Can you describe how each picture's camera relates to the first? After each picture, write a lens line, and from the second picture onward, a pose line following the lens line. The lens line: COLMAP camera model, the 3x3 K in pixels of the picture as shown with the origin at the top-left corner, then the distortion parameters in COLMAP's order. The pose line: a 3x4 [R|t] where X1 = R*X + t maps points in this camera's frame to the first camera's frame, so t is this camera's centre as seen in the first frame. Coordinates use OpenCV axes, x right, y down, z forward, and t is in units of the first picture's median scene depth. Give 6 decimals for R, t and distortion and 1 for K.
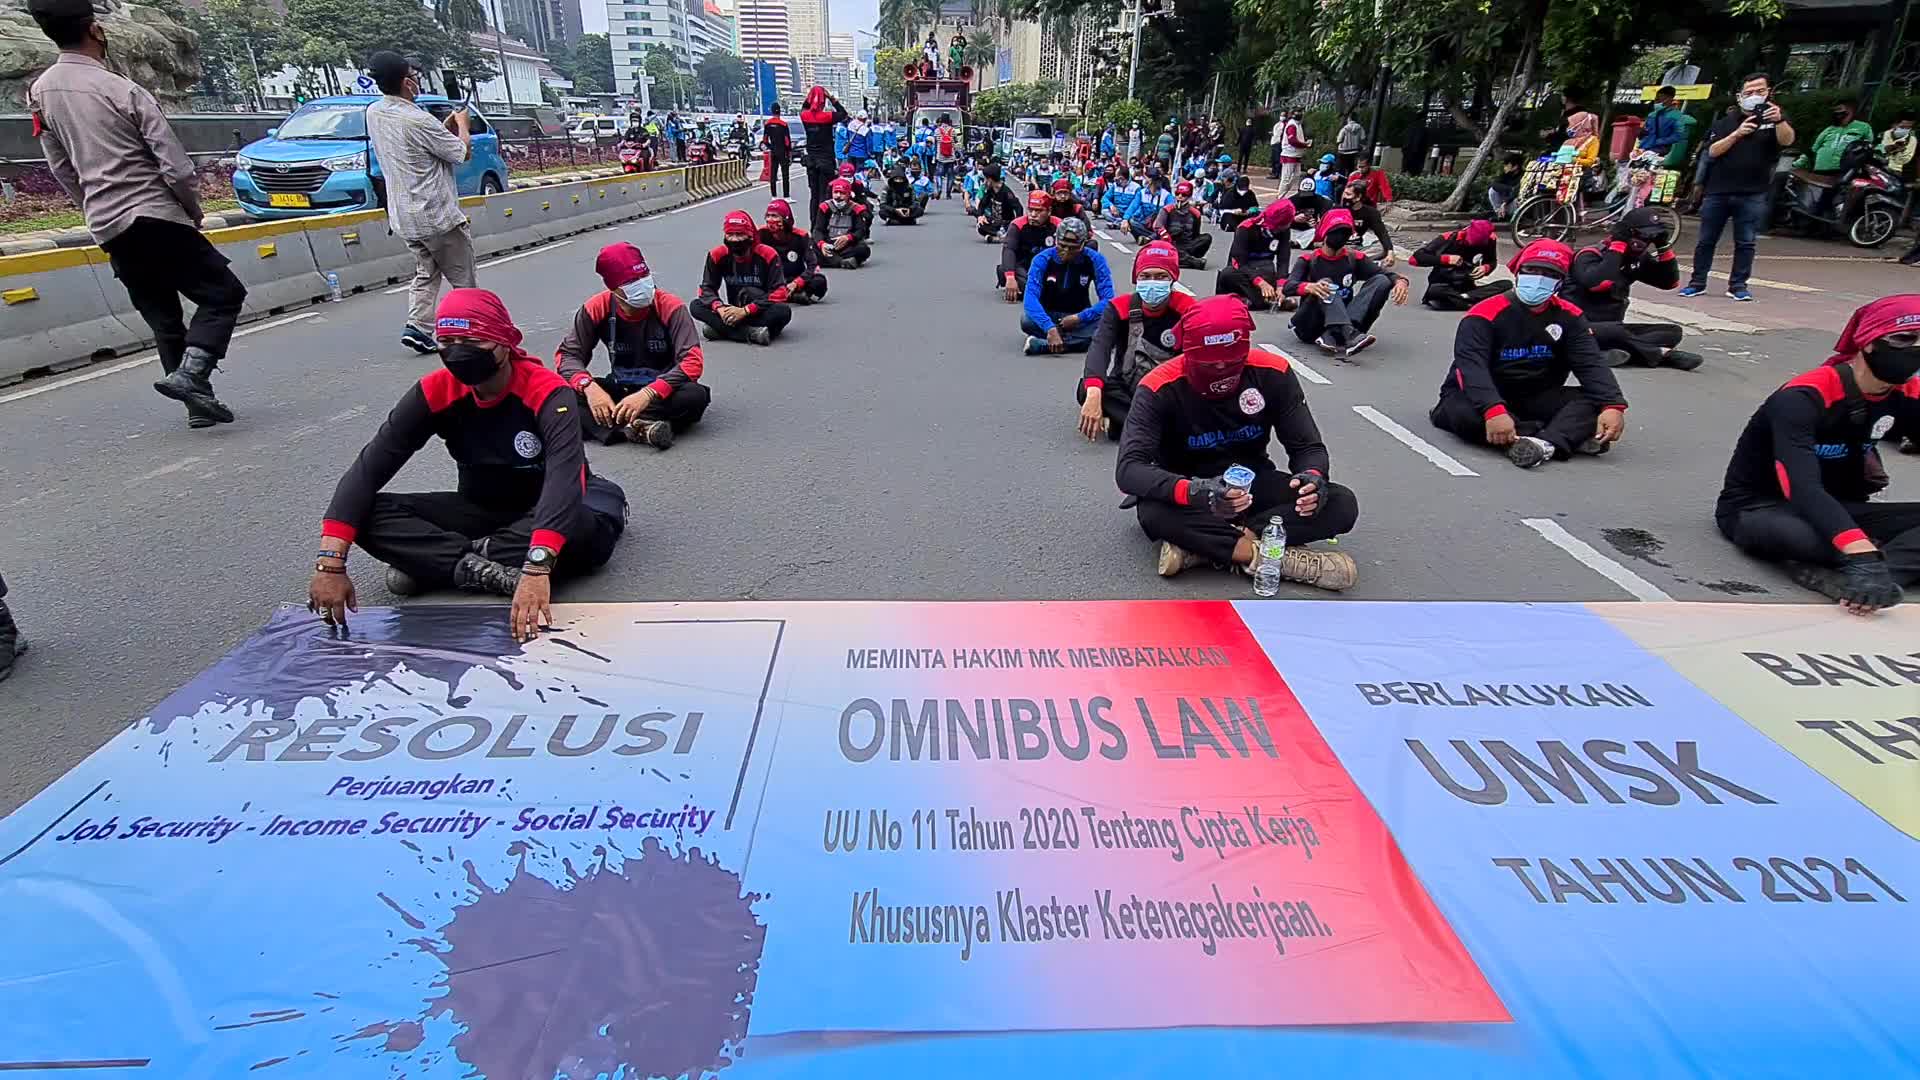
lens RADIAL K [[926.2, 0, 947.7], [0, 926.2, 550.4], [0, 0, 1]] dist [0.005096, -0.002811]
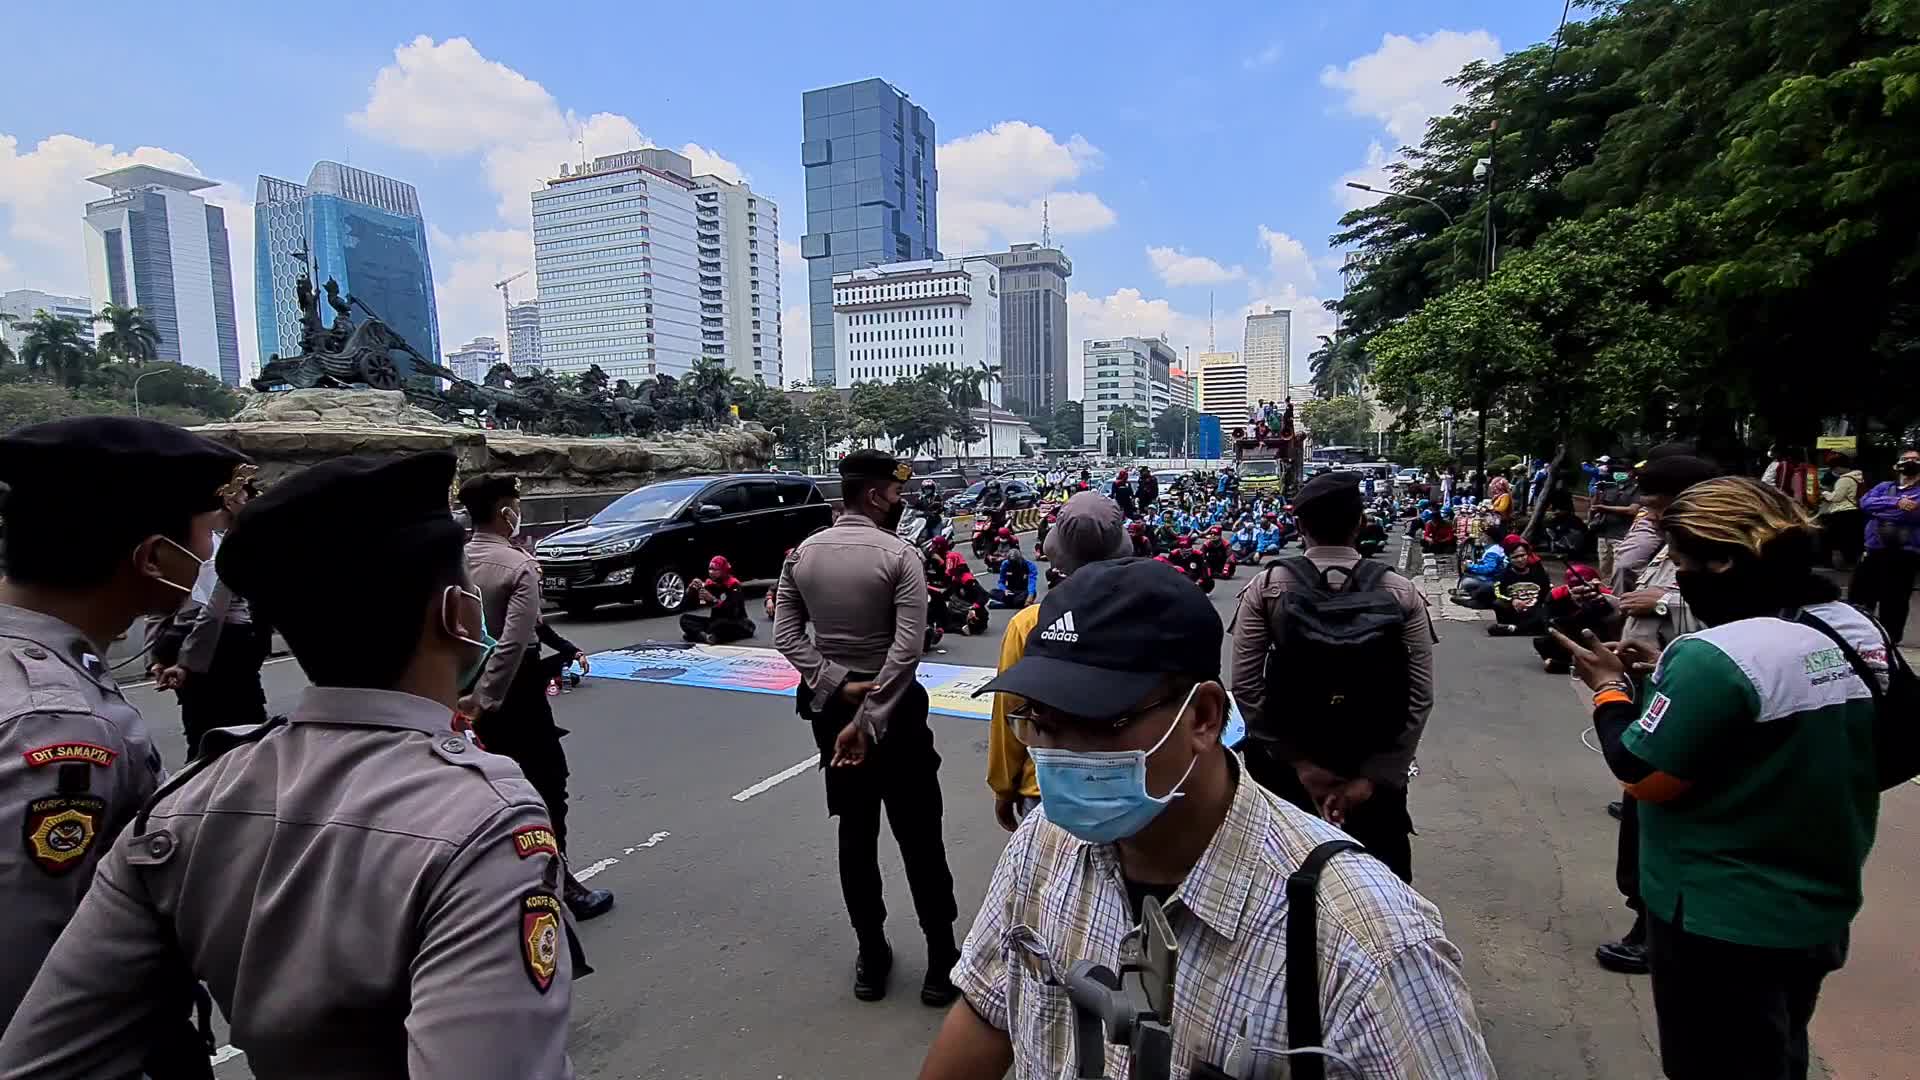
lens RADIAL K [[926.2, 0, 948.7], [0, 926.2, 545.5], [0, 0, 1]] dist [0.005096, -0.002811]
pose [[0.892777, 0.008072, -0.450426, 1.860836], [-0.159205, 0.940976, -0.298693, 0.570051], [0.421429, 0.338377, 0.841367, -1.608122]]
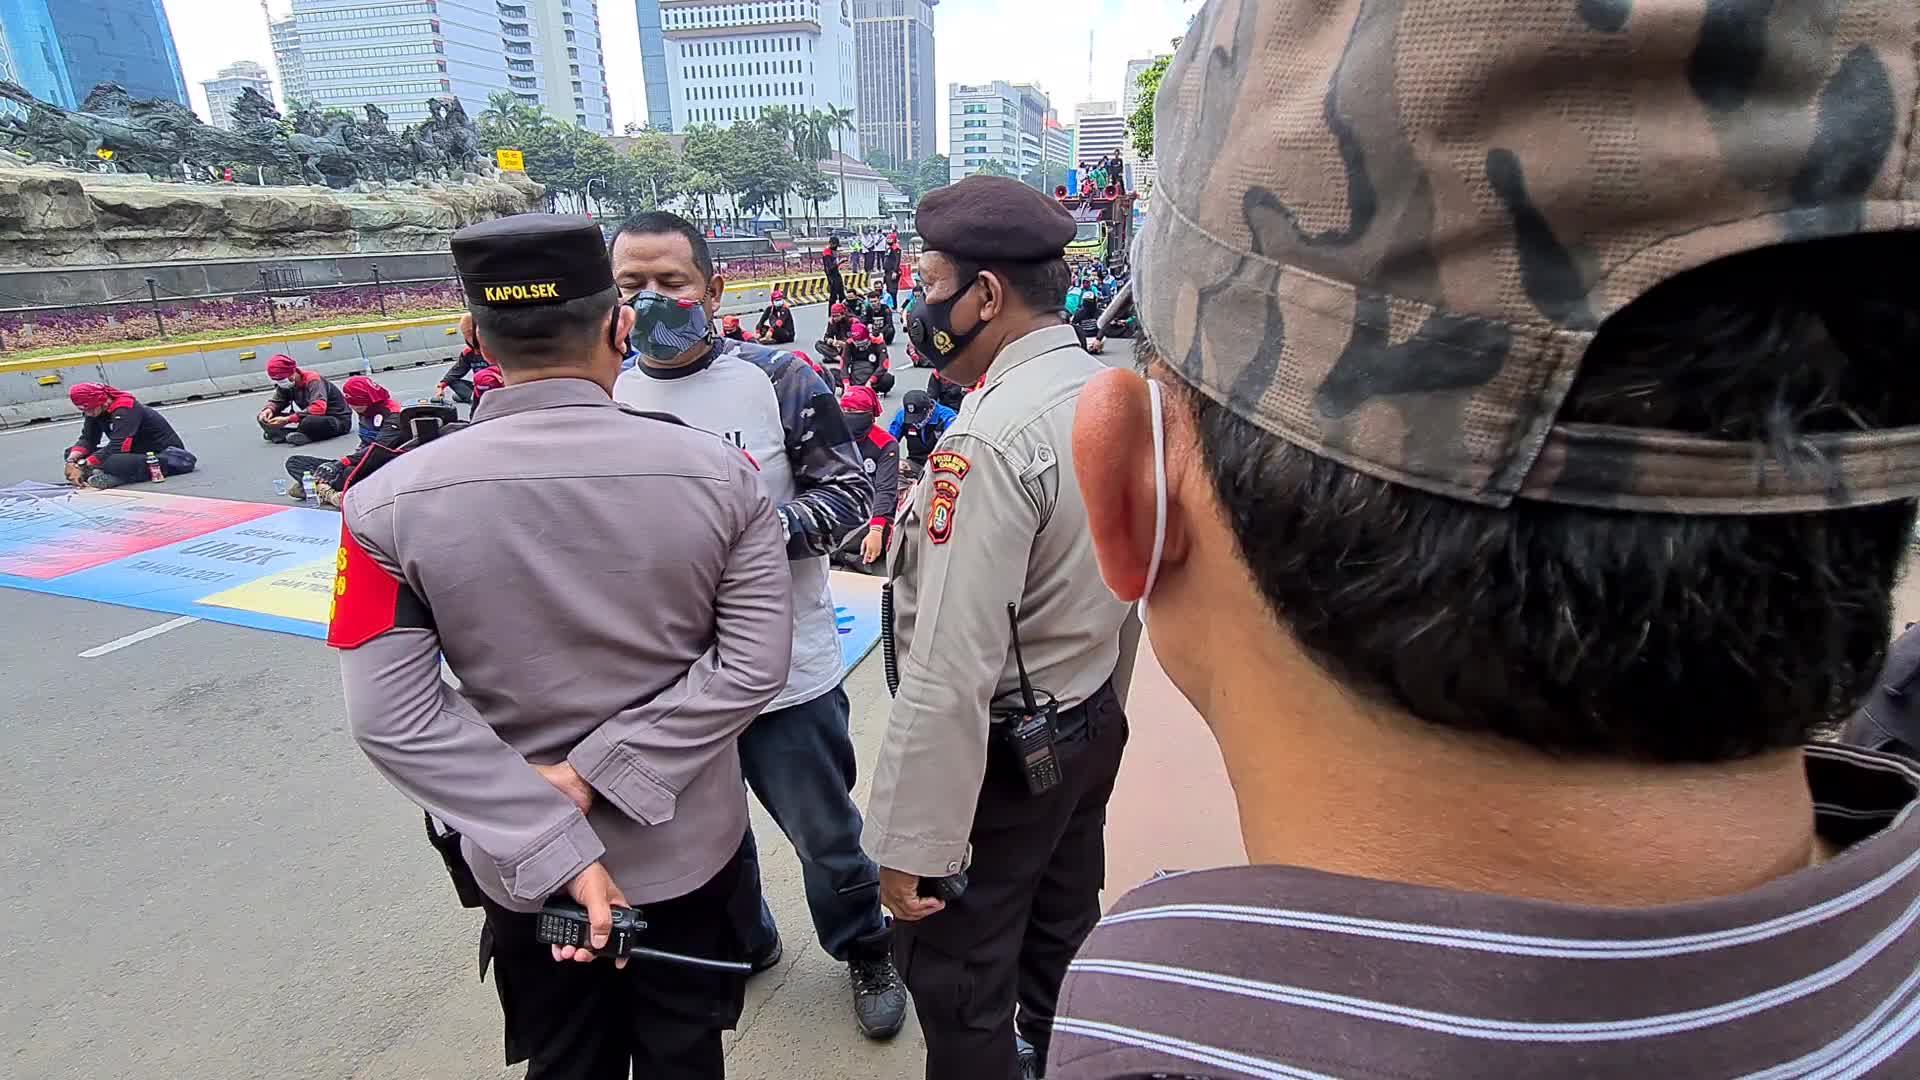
lens RADIAL K [[926.2, 0, 946.9], [0, 926.2, 552.4], [0, 0, 1]] dist [0.005096, -0.002811]
pose [[0.944615, 0.085339, -0.316892, 2.409857], [-0.113915, 0.990824, -0.072738, 0.139670], [0.307777, 0.104809, 0.945668, -0.619338]]
